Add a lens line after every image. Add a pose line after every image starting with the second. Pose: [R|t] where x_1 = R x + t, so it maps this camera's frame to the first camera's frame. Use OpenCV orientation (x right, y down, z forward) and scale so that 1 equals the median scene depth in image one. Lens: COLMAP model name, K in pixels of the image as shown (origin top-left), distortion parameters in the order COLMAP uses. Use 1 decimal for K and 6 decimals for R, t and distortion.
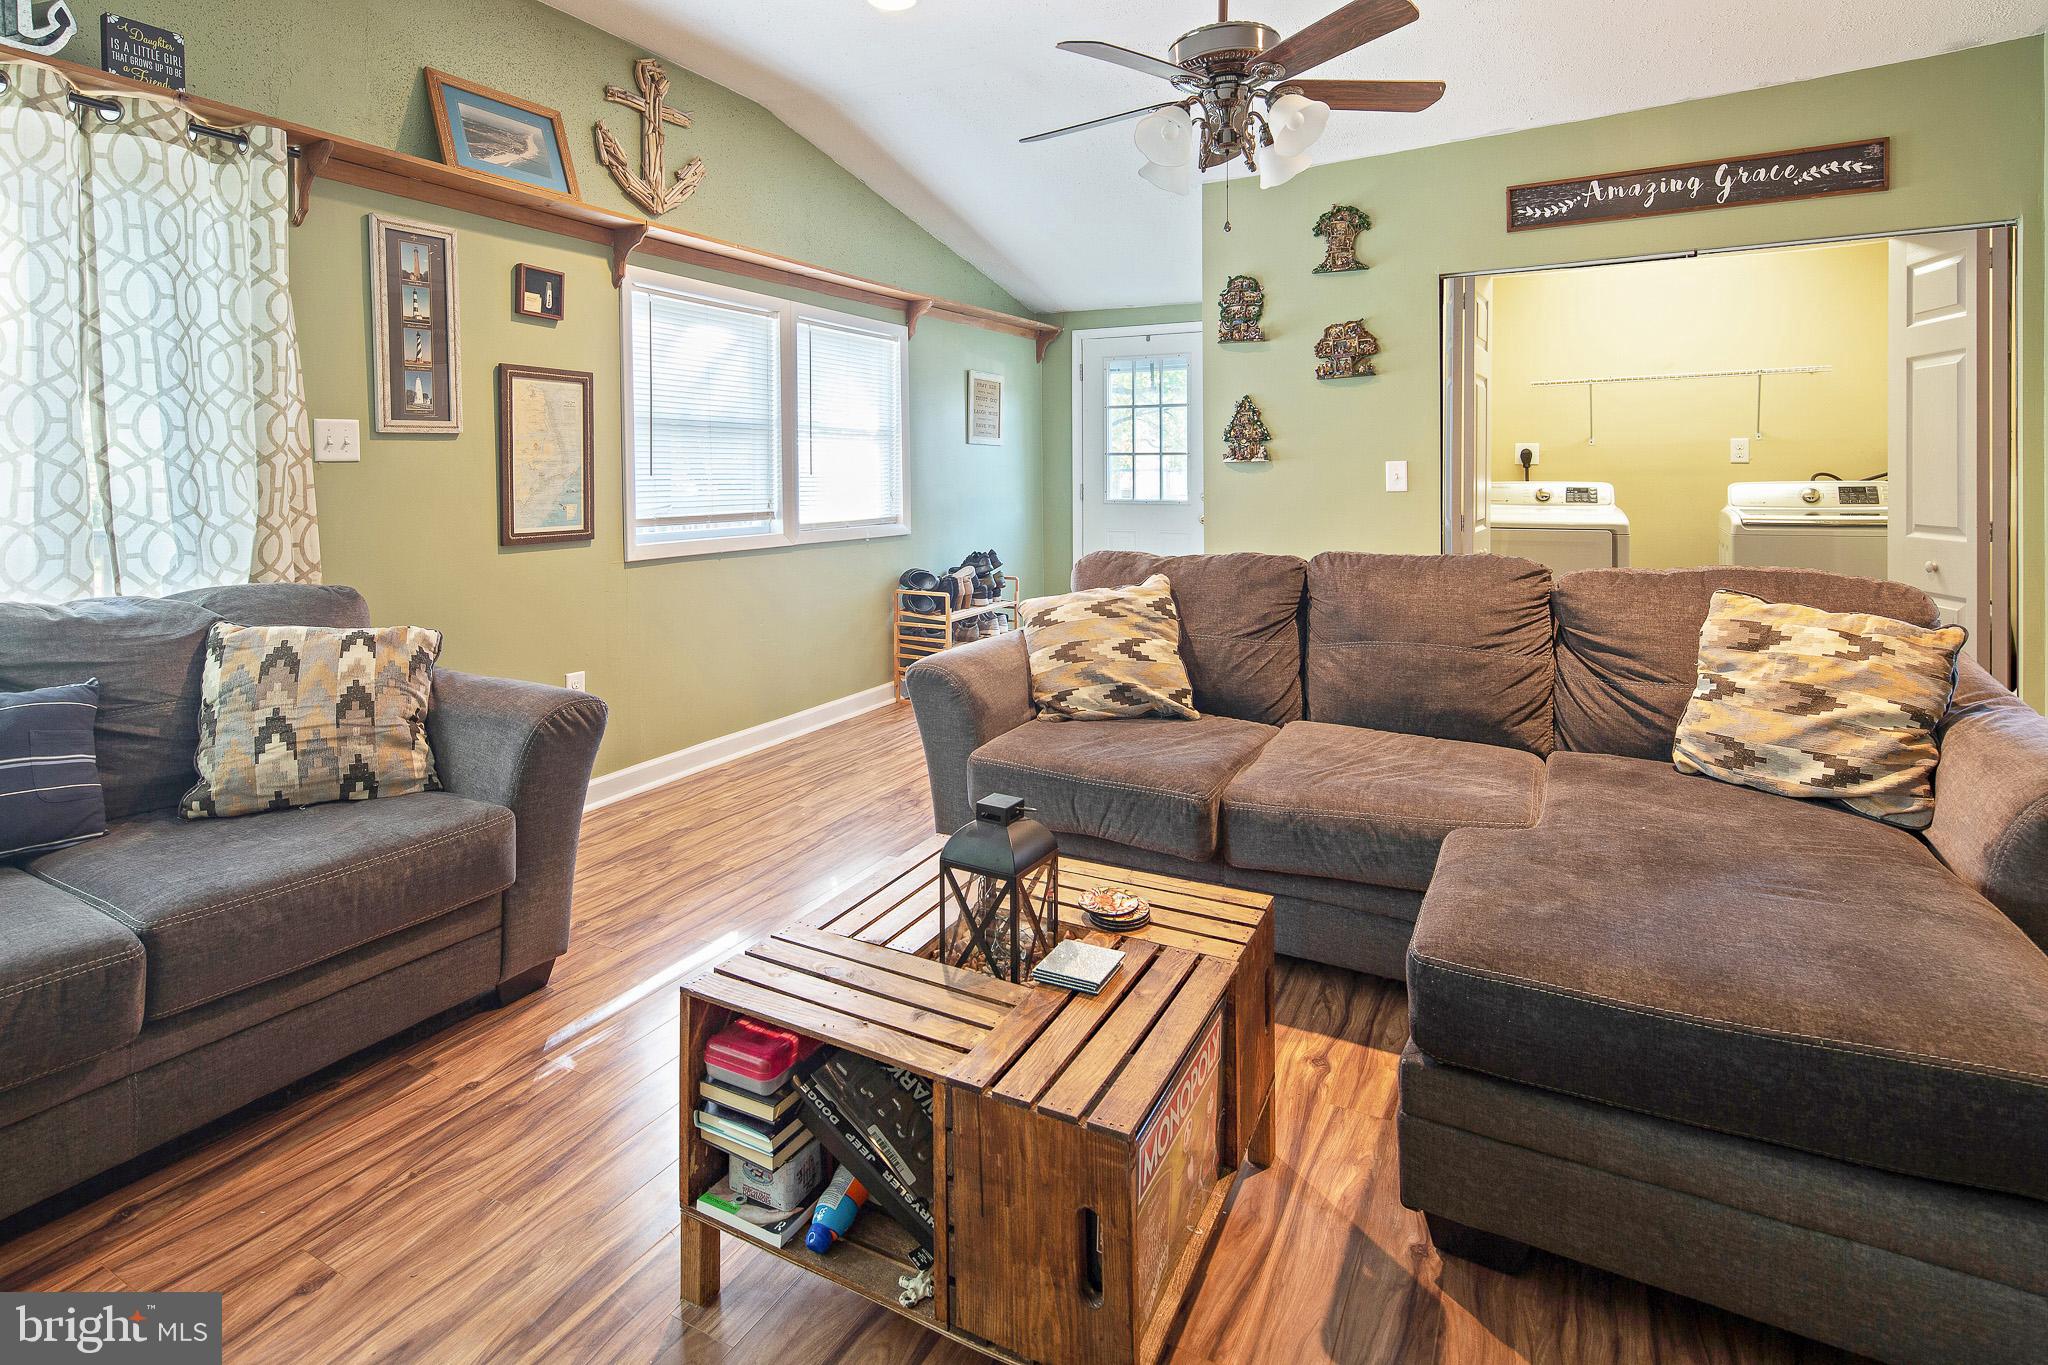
lens RADIAL K [[997.4, 0, 1013.3], [0, 997.4, 681.5], [0, 0, 1]] dist [-0.000065, -0.001152]
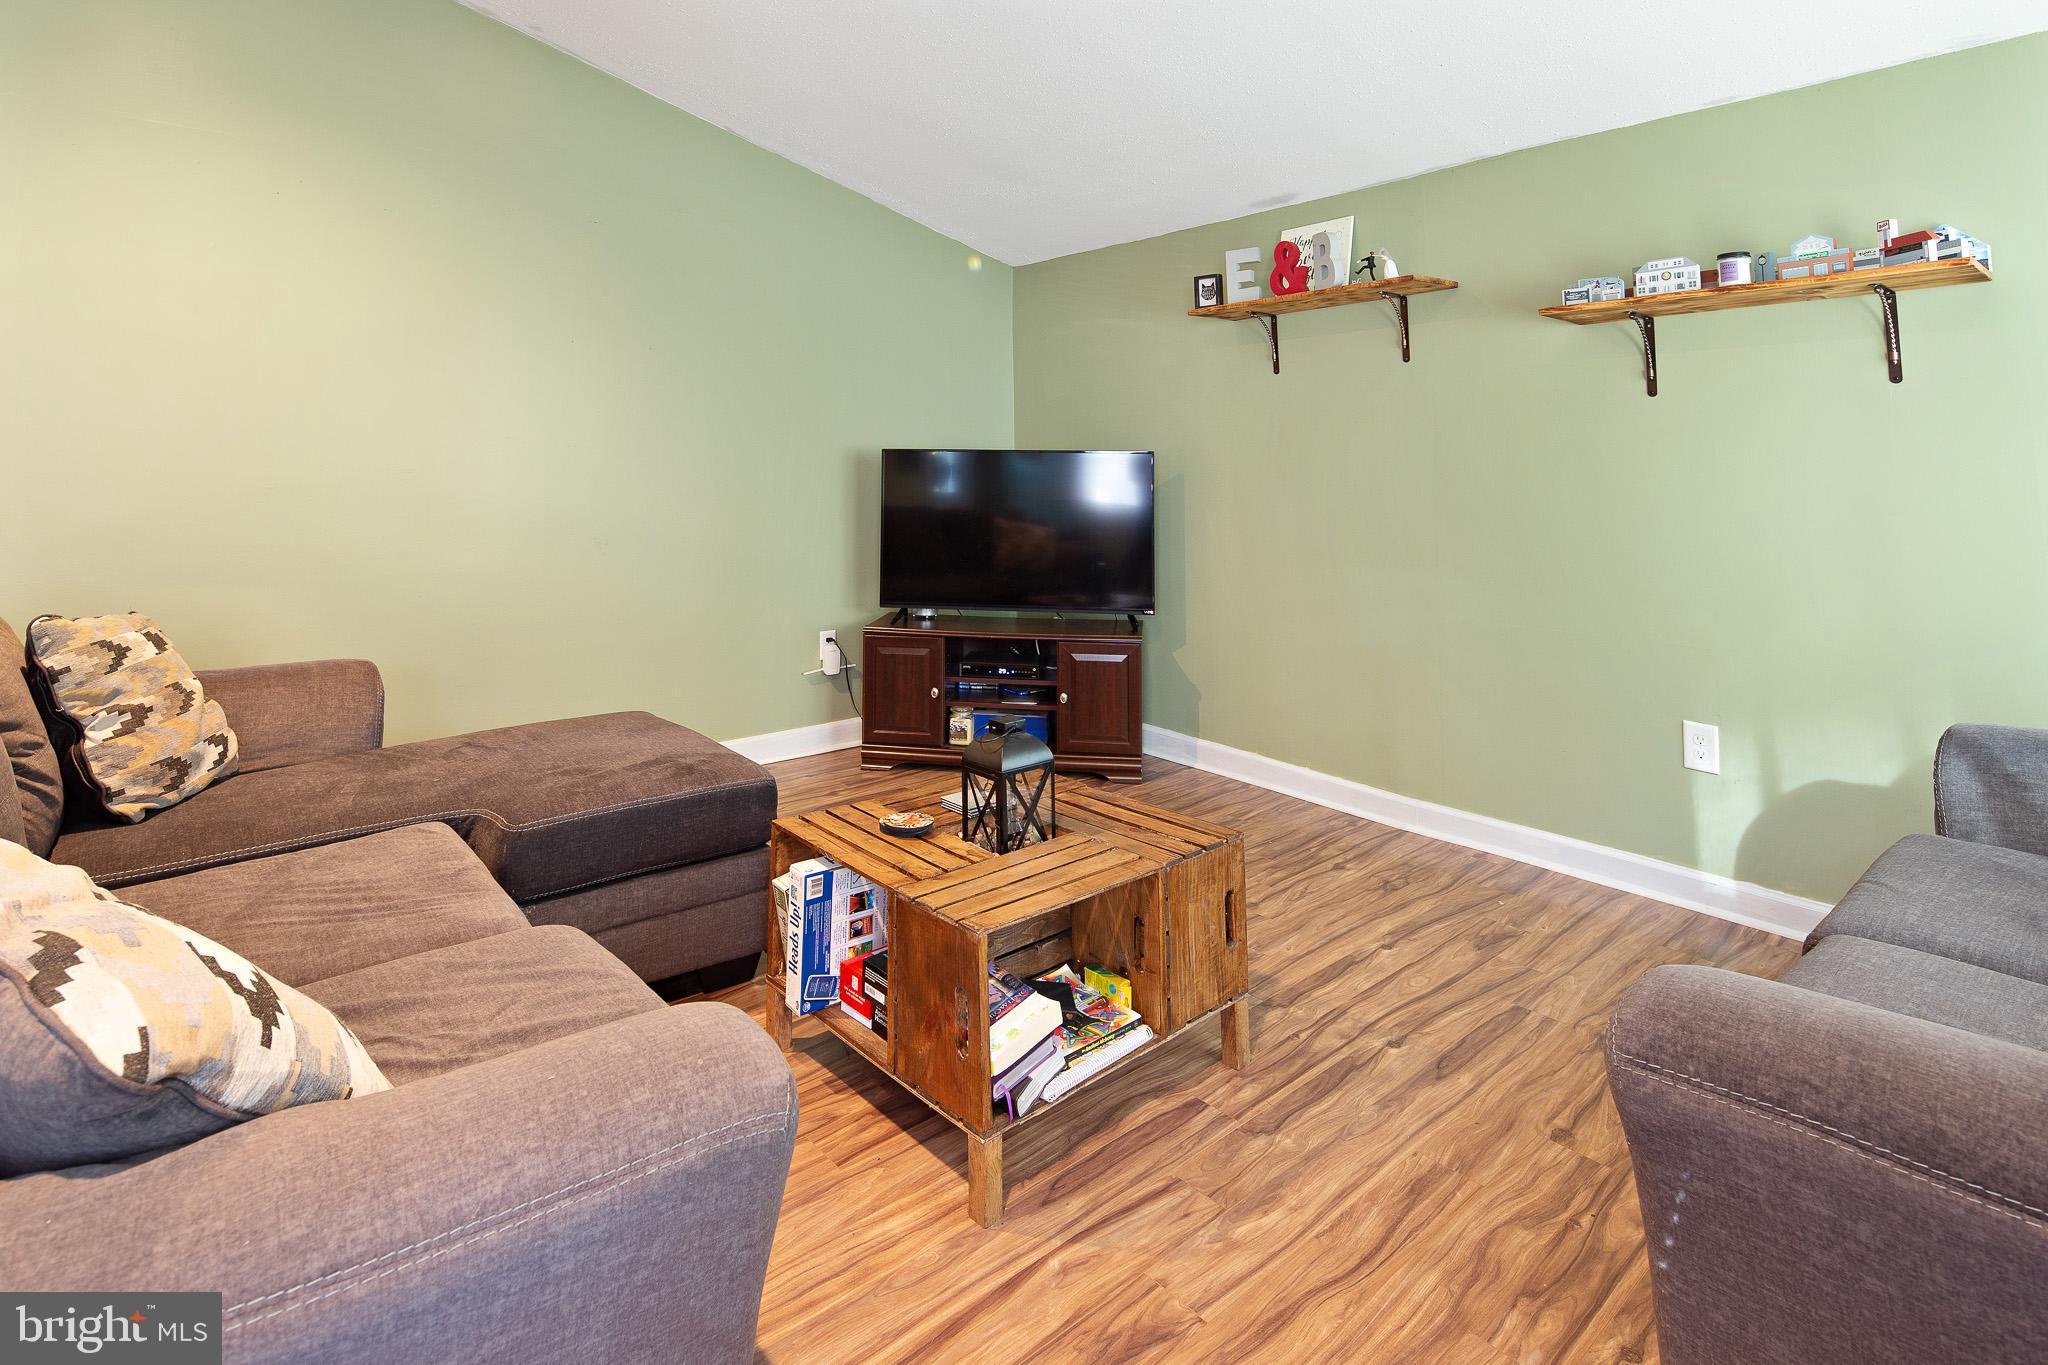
lens RADIAL K [[1015.1, 0, 1025.2], [0, 1015.1, 644.6], [0, 0, 1]] dist [0.000732, -0.002241]
pose [[-0.937350, -0.050762, 0.344672, -0.358527], [0.076299, 0.935400, 0.345260, -0.312718], [-0.339932, 0.349928, -0.872924, 1.535030]]
